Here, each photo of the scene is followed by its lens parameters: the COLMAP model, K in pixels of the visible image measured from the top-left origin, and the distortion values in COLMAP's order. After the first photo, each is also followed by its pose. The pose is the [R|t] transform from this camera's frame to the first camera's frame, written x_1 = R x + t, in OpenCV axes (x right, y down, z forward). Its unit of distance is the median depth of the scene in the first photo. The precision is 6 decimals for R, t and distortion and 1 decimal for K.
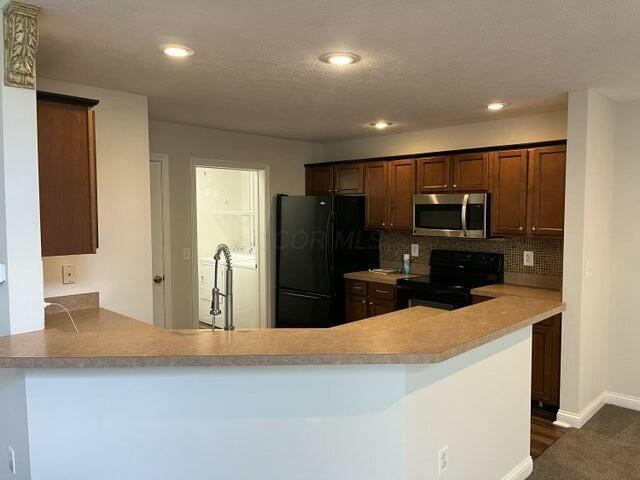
lens RADIAL K [[485.7, 0, 326.4], [0, 485.7, 241.5], [0, 0, 1]] dist [0.097270, -0.133455]
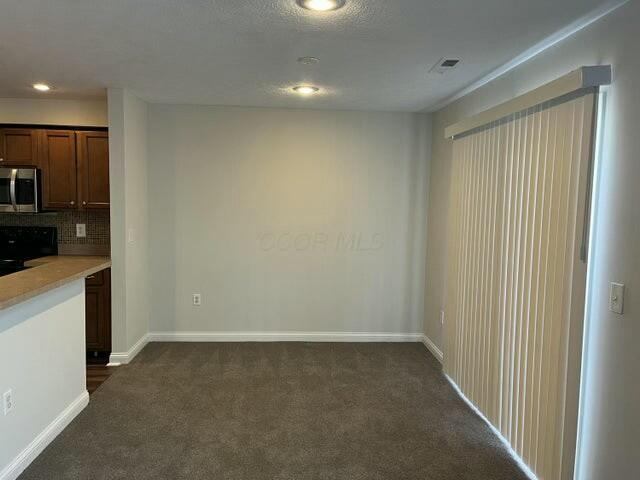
lens RADIAL K [[485.7, 0, 326.4], [0, 485.7, 241.5], [0, 0, 1]] dist [0.097270, -0.133455]
pose [[0.661969, -0.045747, 0.748134, -0.061553], [0.023417, 0.998911, 0.040361, 0.029691], [-0.749166, -0.009199, 0.662319, -0.167162]]
